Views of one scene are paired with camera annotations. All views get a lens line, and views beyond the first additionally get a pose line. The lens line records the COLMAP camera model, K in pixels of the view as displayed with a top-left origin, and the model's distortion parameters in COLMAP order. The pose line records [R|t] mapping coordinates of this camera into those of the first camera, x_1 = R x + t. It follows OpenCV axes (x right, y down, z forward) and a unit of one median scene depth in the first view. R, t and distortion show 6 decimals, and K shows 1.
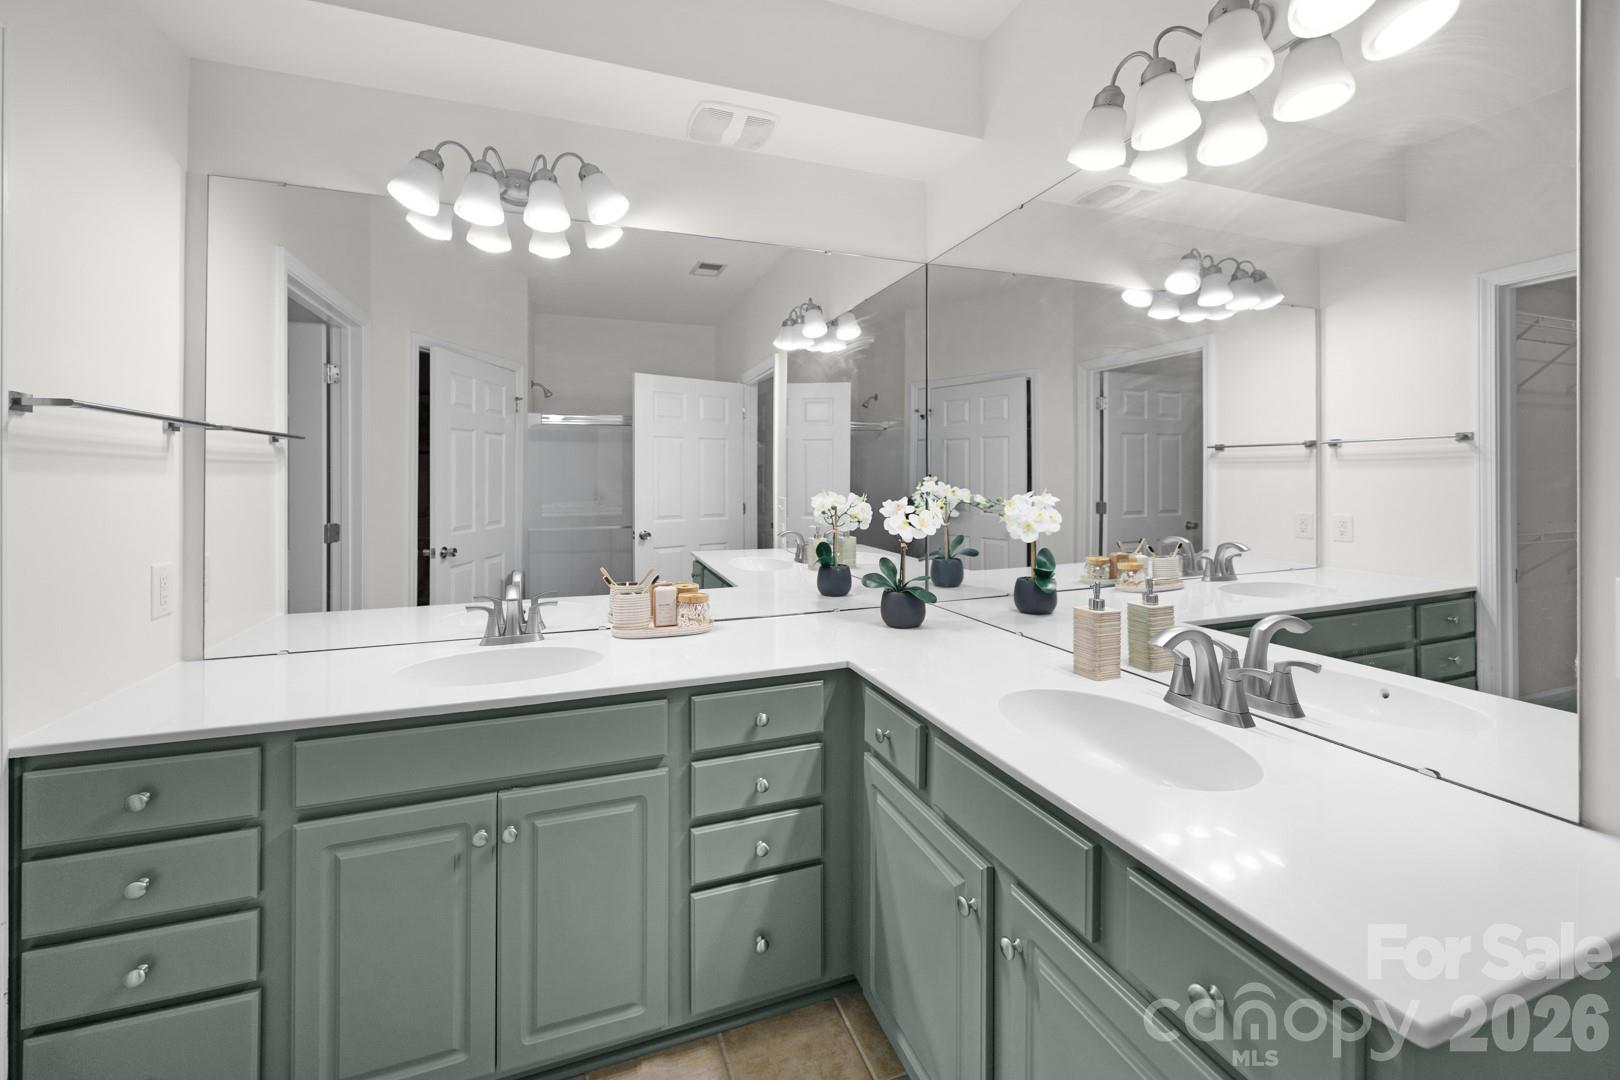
lens RADIAL K [[643.5, 0, 808.7], [0, 643.5, 476.7], [0, 0, 1]] dist [0.024155, -0.000246]
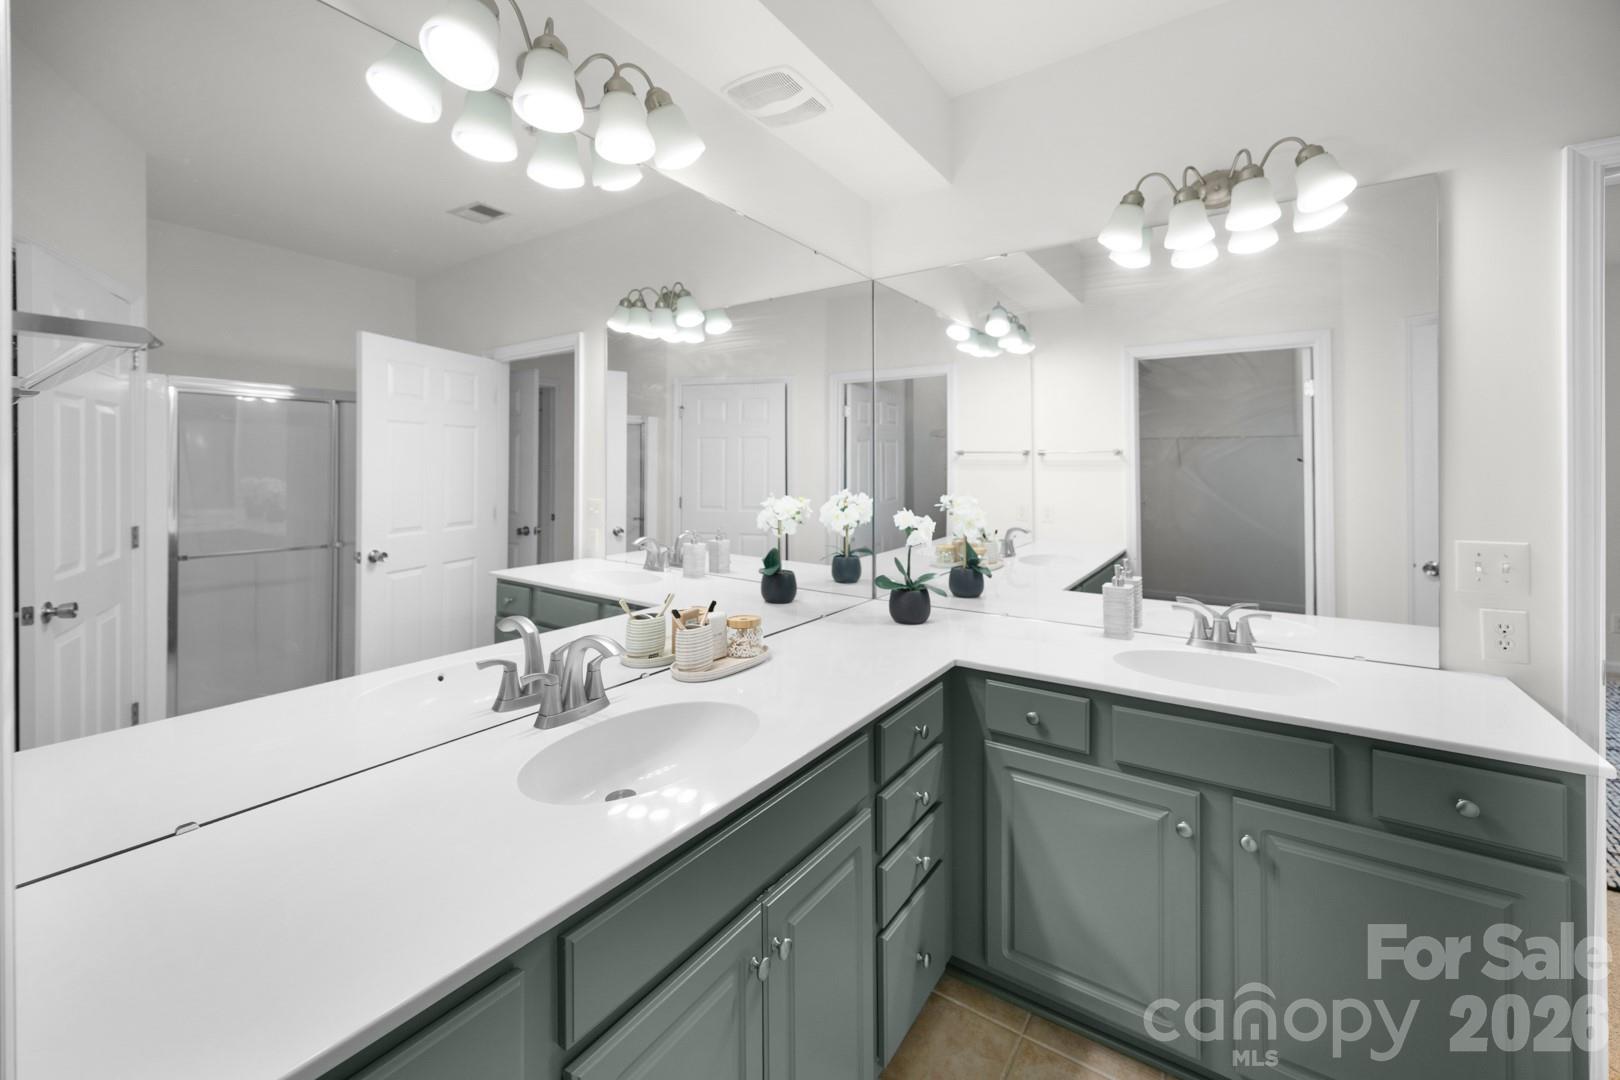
lens RADIAL K [[643.5, 0, 808.7], [0, 643.5, 476.7], [0, 0, 1]] dist [0.024155, -0.000246]
pose [[0.810112, -0.001502, 0.586273, -0.487529], [-0.003046, 0.999972, 0.006771, -0.009902], [-0.586268, -0.007271, 0.810085, 0.192905]]
